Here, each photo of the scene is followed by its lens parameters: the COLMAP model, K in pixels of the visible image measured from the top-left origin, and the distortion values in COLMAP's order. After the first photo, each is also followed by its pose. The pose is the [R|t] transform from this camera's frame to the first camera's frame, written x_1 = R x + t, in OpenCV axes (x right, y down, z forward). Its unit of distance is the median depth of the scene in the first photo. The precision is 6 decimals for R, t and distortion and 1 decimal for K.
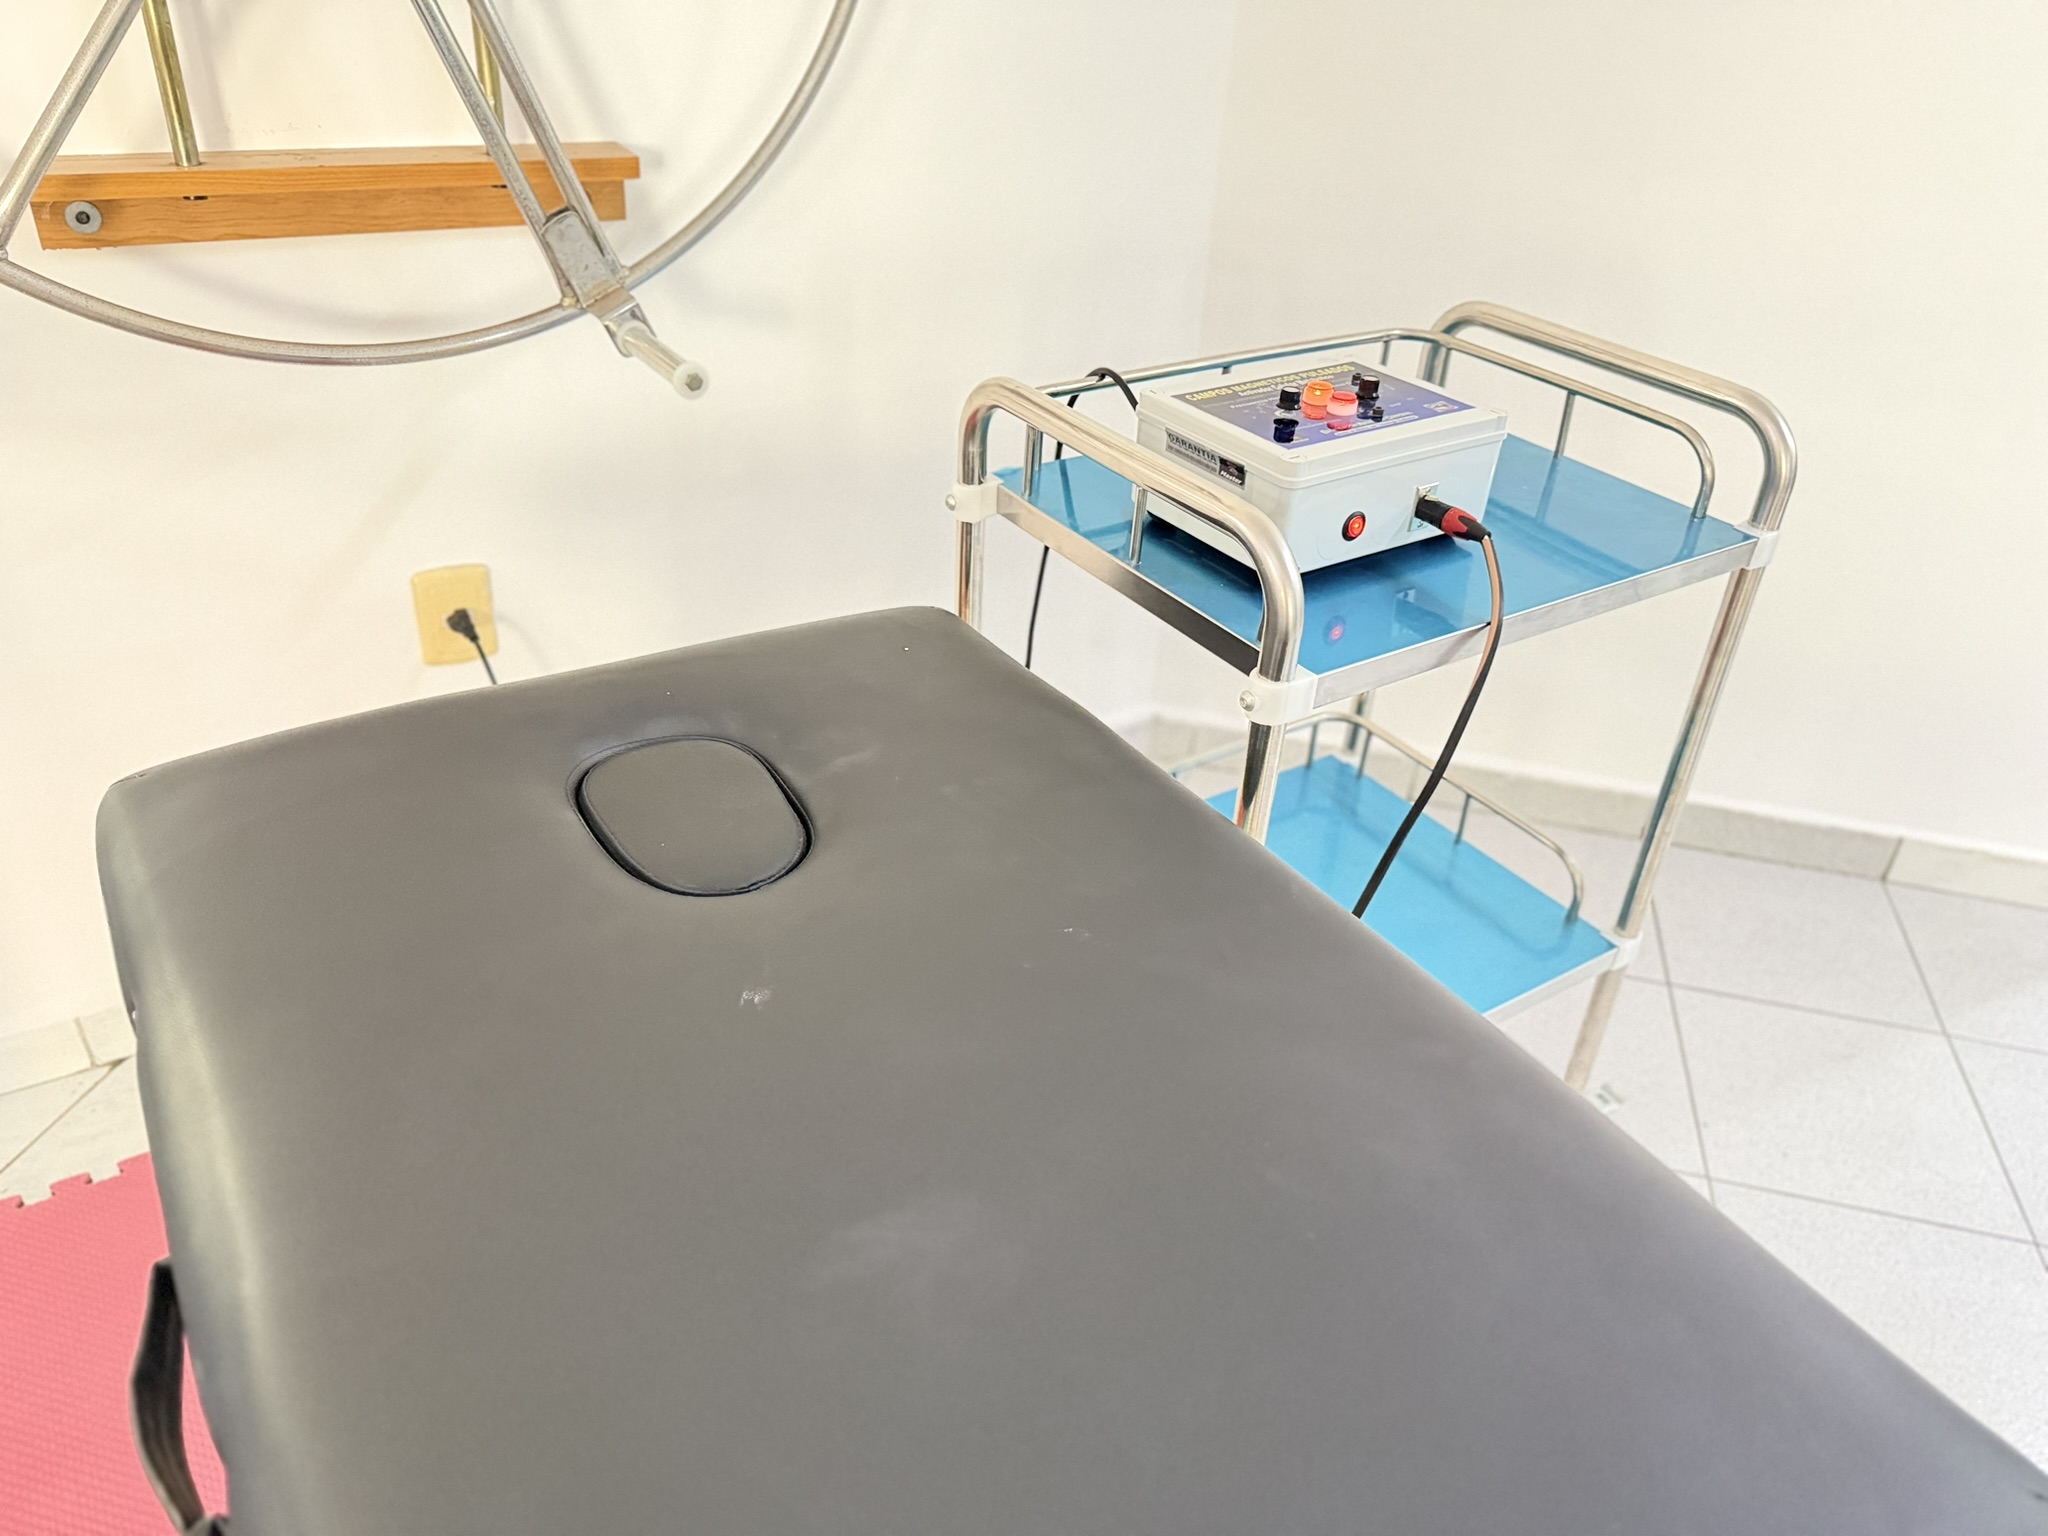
lens RADIAL K [[1453.4, 0, 1024.0], [0, 1453.4, 768.0], [0, 0, 1]] dist [0.212754, -0.428006]
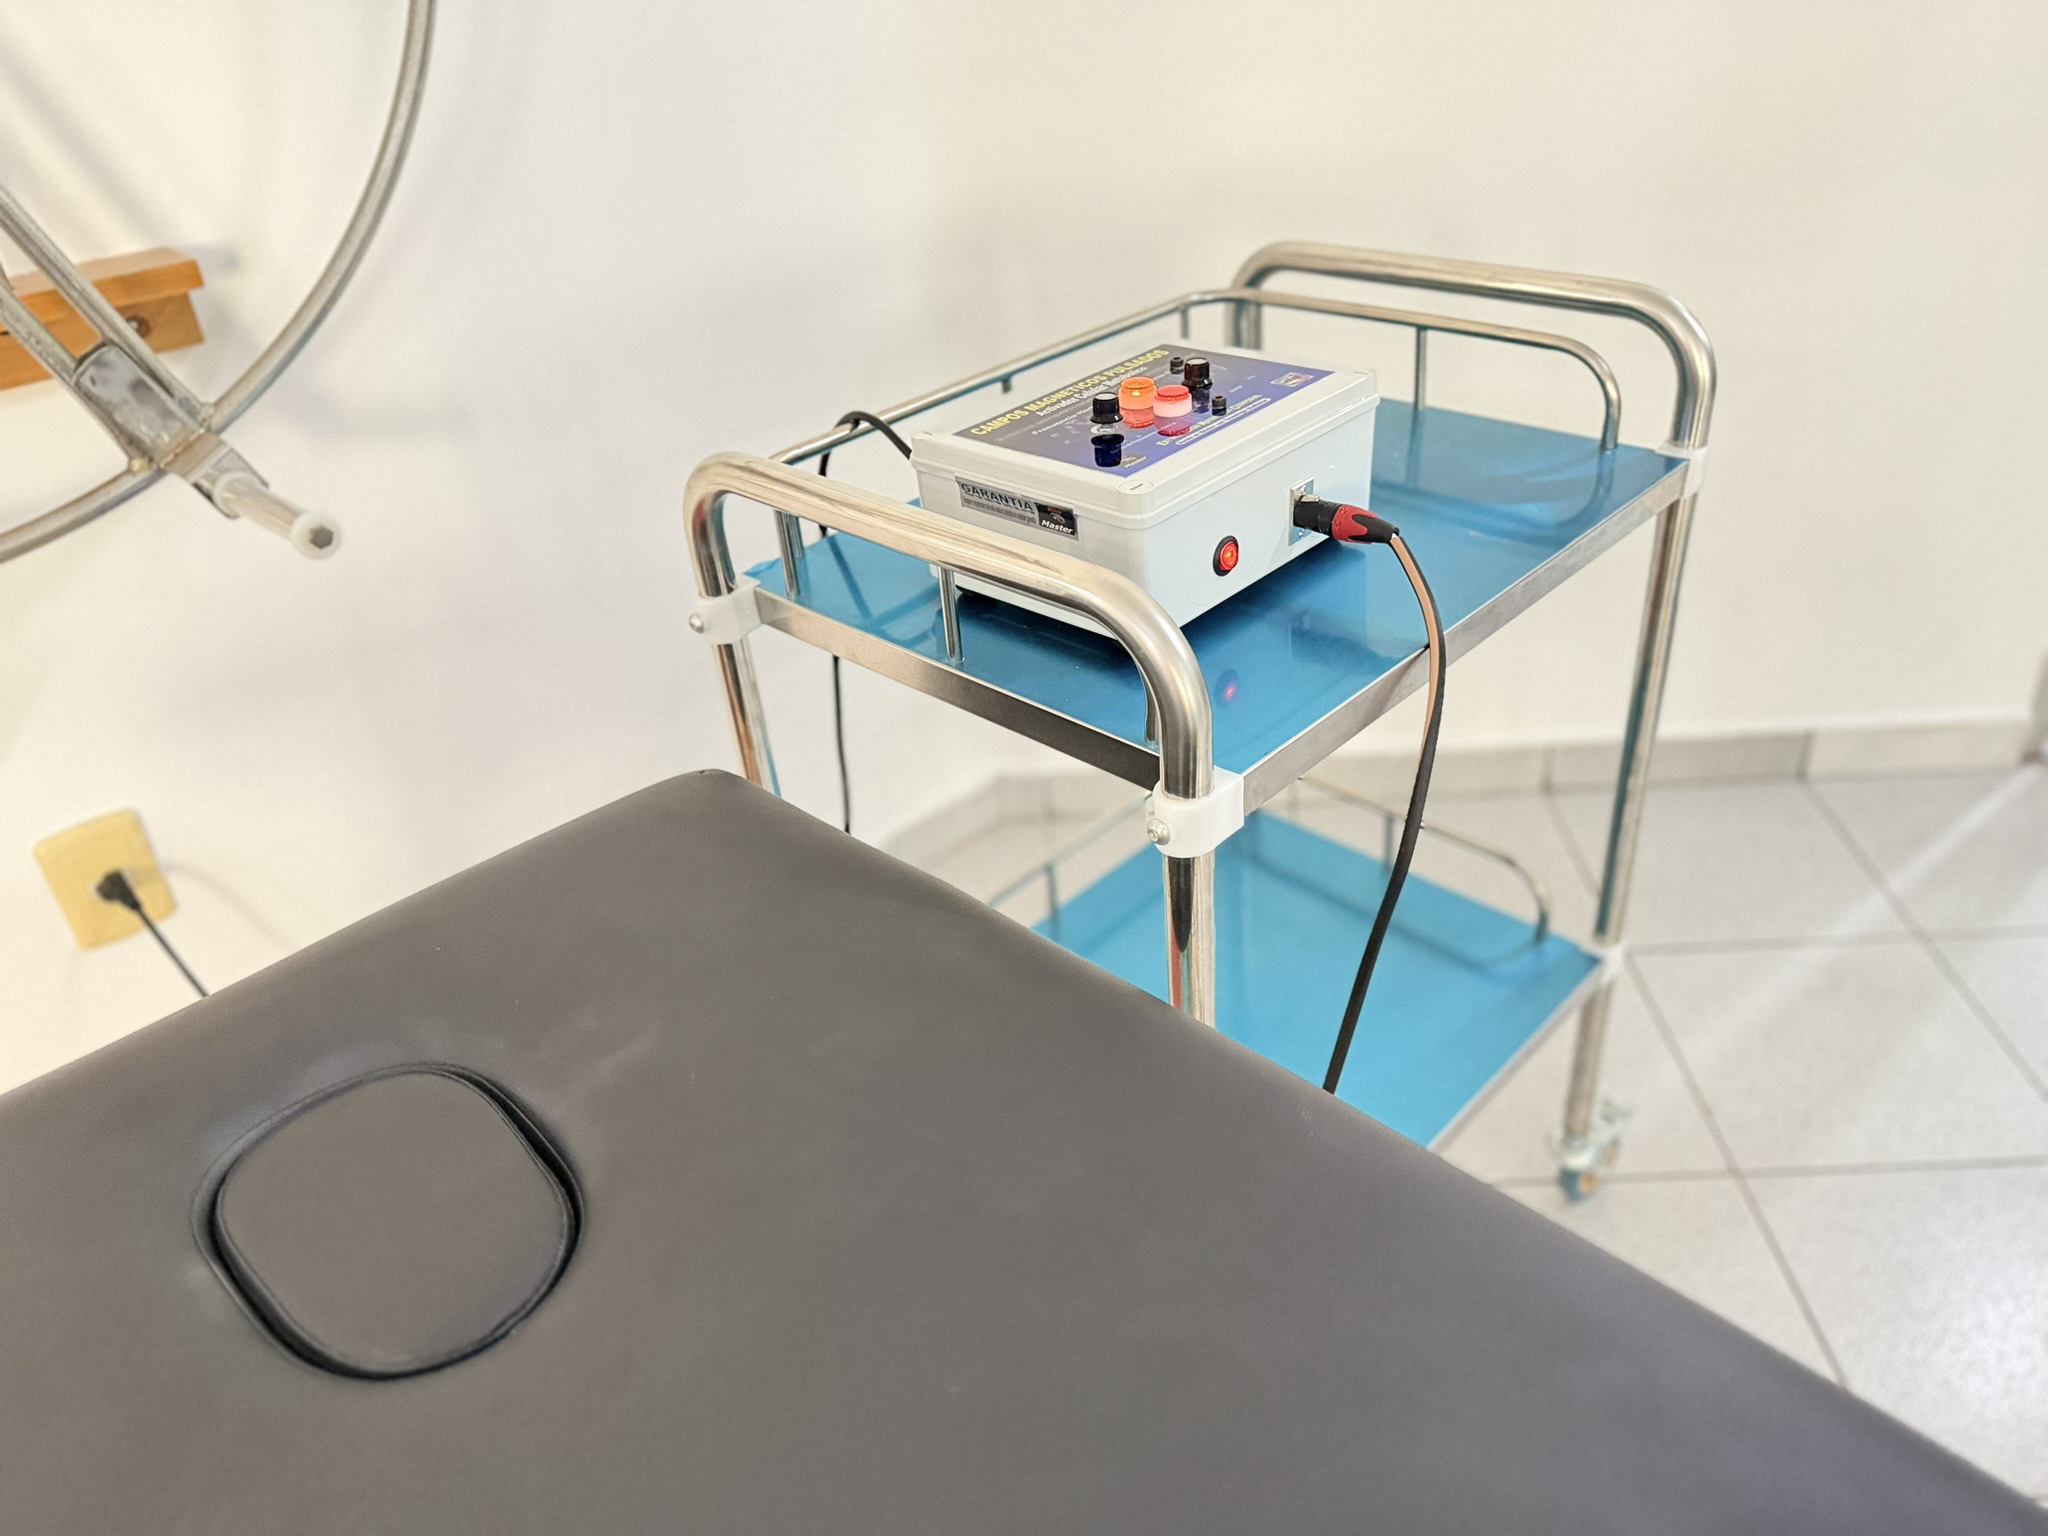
lens RADIAL K [[1462.0, 0, 1020.8], [0, 1462.0, 794.1], [0, 0, 1]] dist [0.105677, -0.131625]
pose [[0.968344, -0.226558, 0.104793, 0.012787], [0.225489, 0.973995, 0.022098, -0.077361], [-0.107074, 0.002231, 0.994249, 0.234803]]
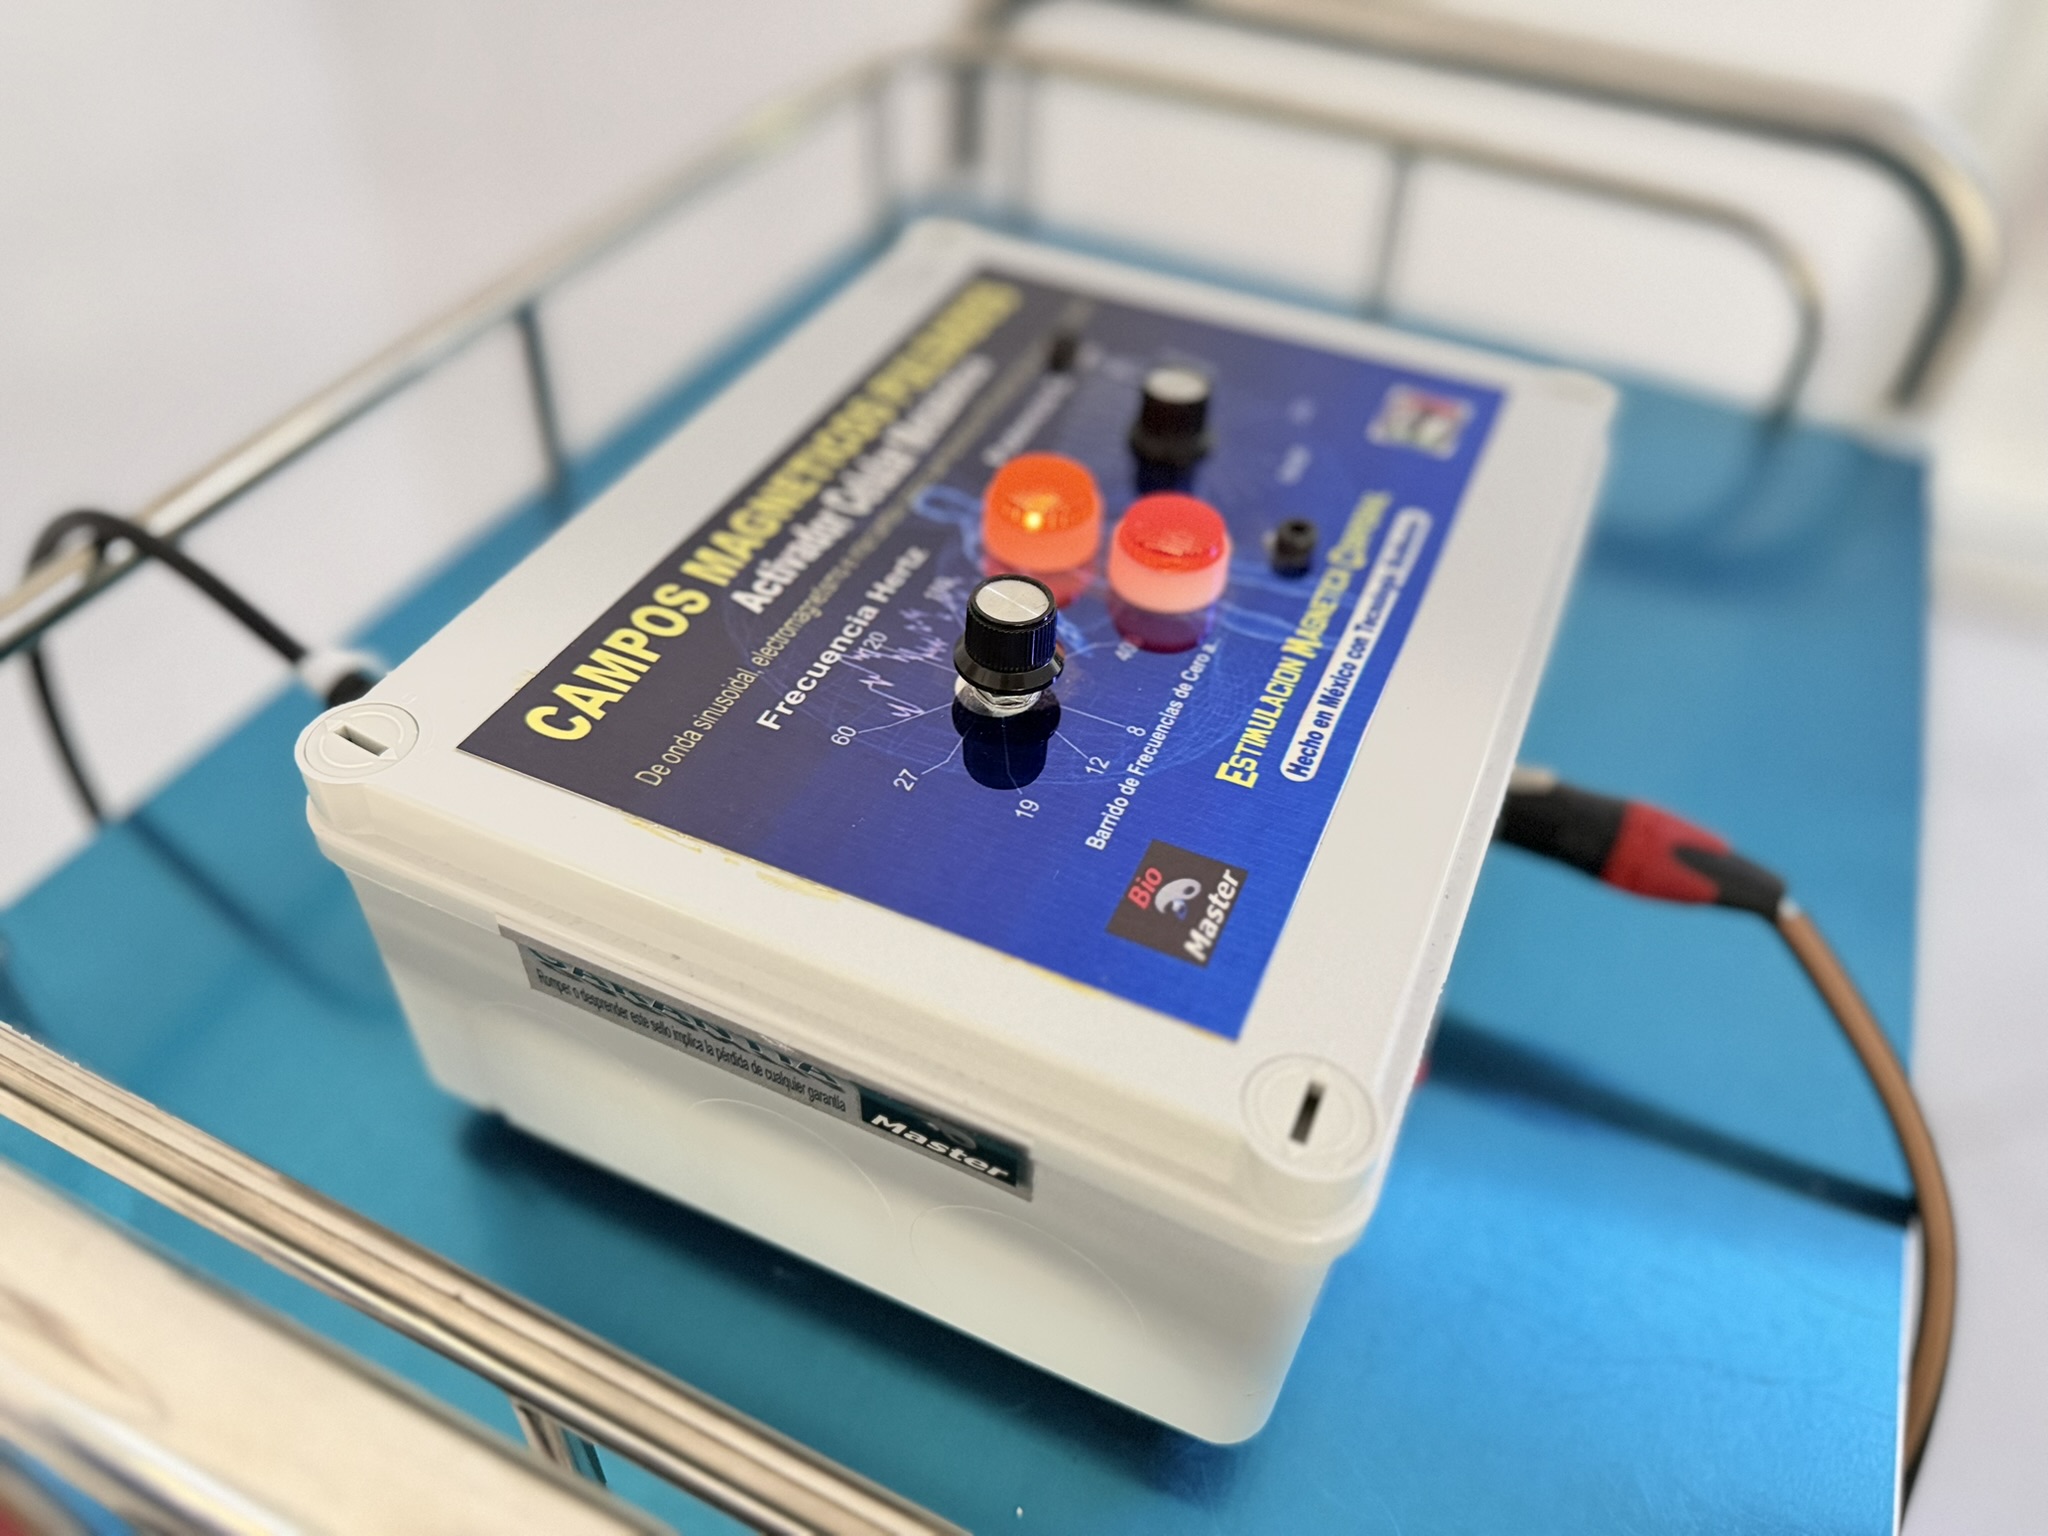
lens RADIAL K [[1459.4, 0, 1024.0], [0, 1459.4, 768.0], [0, 0, 1]] dist [0.049619, 0.000386]
pose [[0.848487, -0.381375, 0.366909, 0.085649], [0.278735, 0.911400, 0.302750, -0.273789], [-0.449862, -0.154609, 0.879613, 0.738742]]
